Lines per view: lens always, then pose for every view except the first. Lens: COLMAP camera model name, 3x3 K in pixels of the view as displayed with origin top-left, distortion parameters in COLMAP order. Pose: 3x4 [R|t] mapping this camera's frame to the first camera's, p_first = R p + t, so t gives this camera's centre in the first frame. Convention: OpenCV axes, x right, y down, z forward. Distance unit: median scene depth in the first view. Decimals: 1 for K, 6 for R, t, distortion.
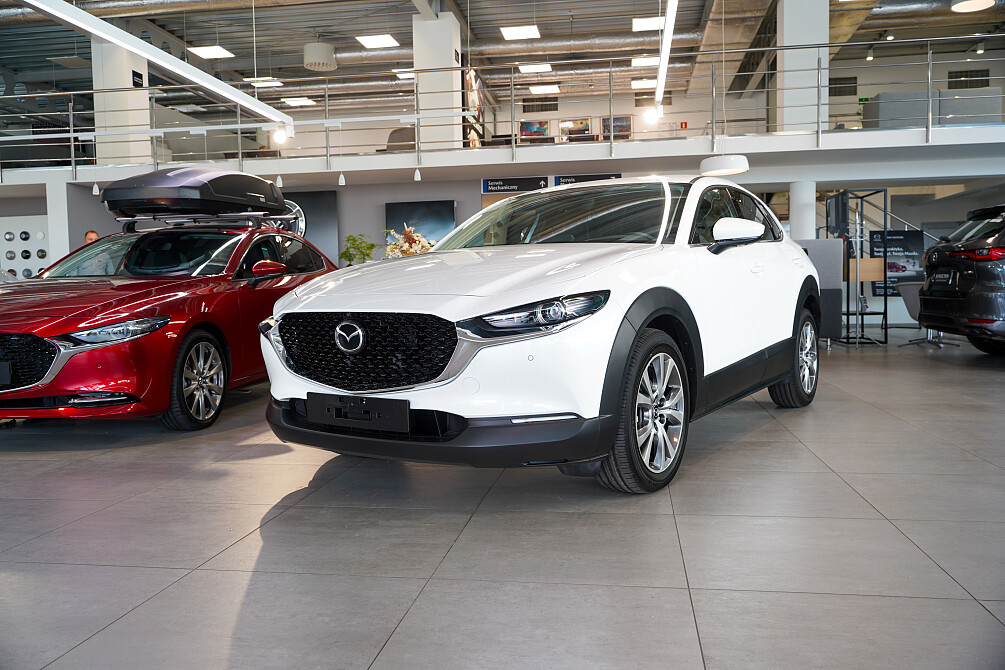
lens RADIAL K [[818.3, 0, 502.5], [0, 818.3, 335.0], [0, 0, 1]] dist [-0.005516, 0.006870]
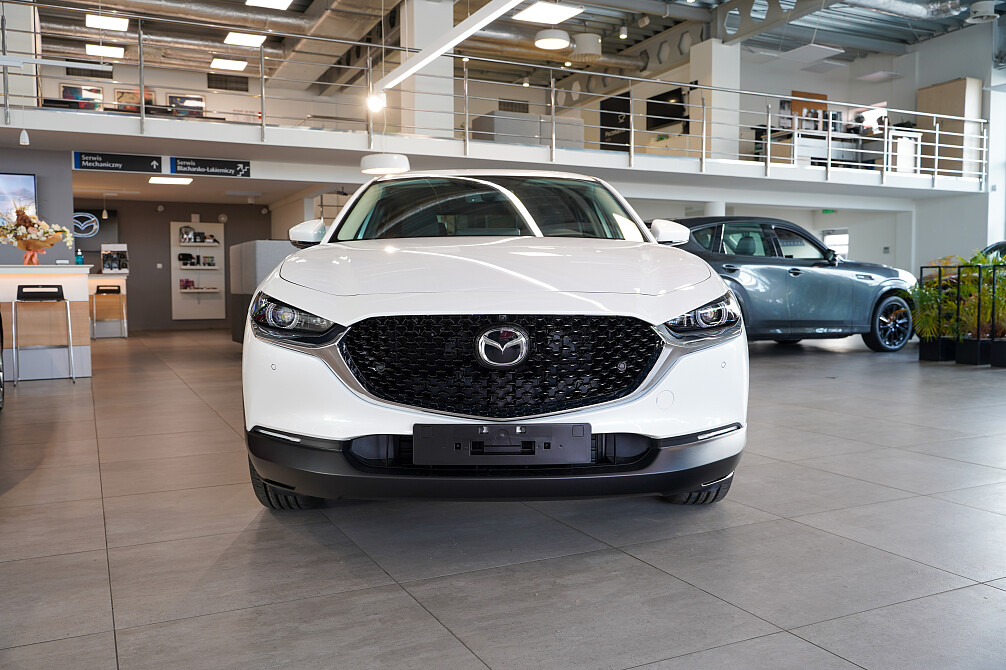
lens RADIAL K [[844.5, 0, 503.0], [0, 844.5, 335.0], [0, 0, 1]] dist [0.002511, 0.000037]
pose [[0.819190, -0.018350, 0.573229, -0.638832], [0.022286, 0.999752, 0.000156, -0.009087], [-0.573089, 0.012647, 0.819395, 0.353391]]
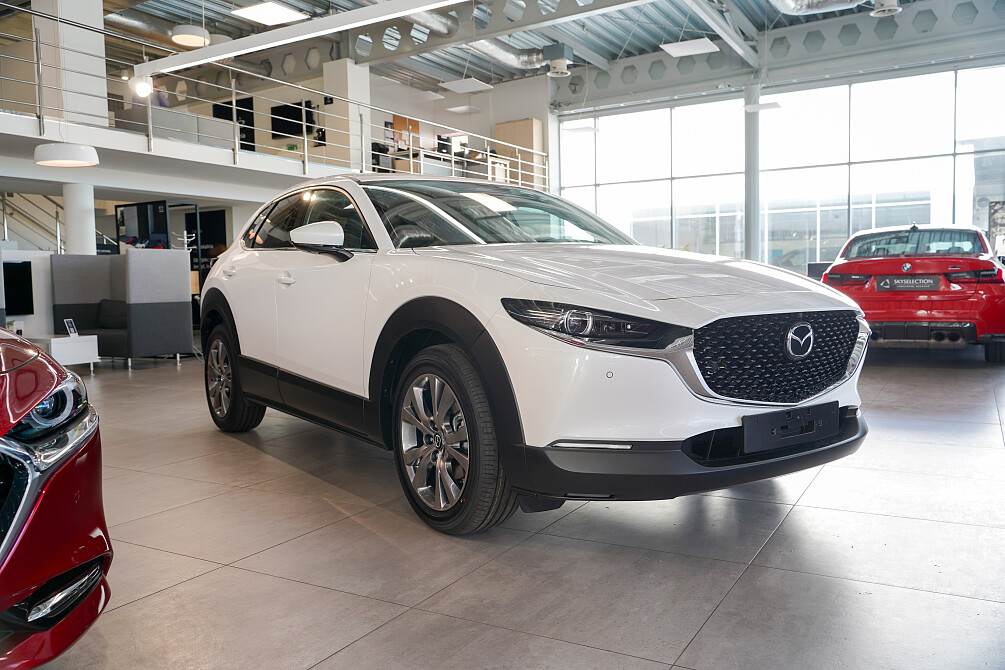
lens RADIAL K [[804.2, 0, 502.5], [0, 804.2, 335.0], [0, 0, 1]] dist [-0.009952, 0.000653]
pose [[0.360000, -0.048759, 0.931677, -1.105097], [0.070488, 0.997200, 0.024952, -0.047739], [-0.930286, 0.056690, 0.362429, 0.985286]]
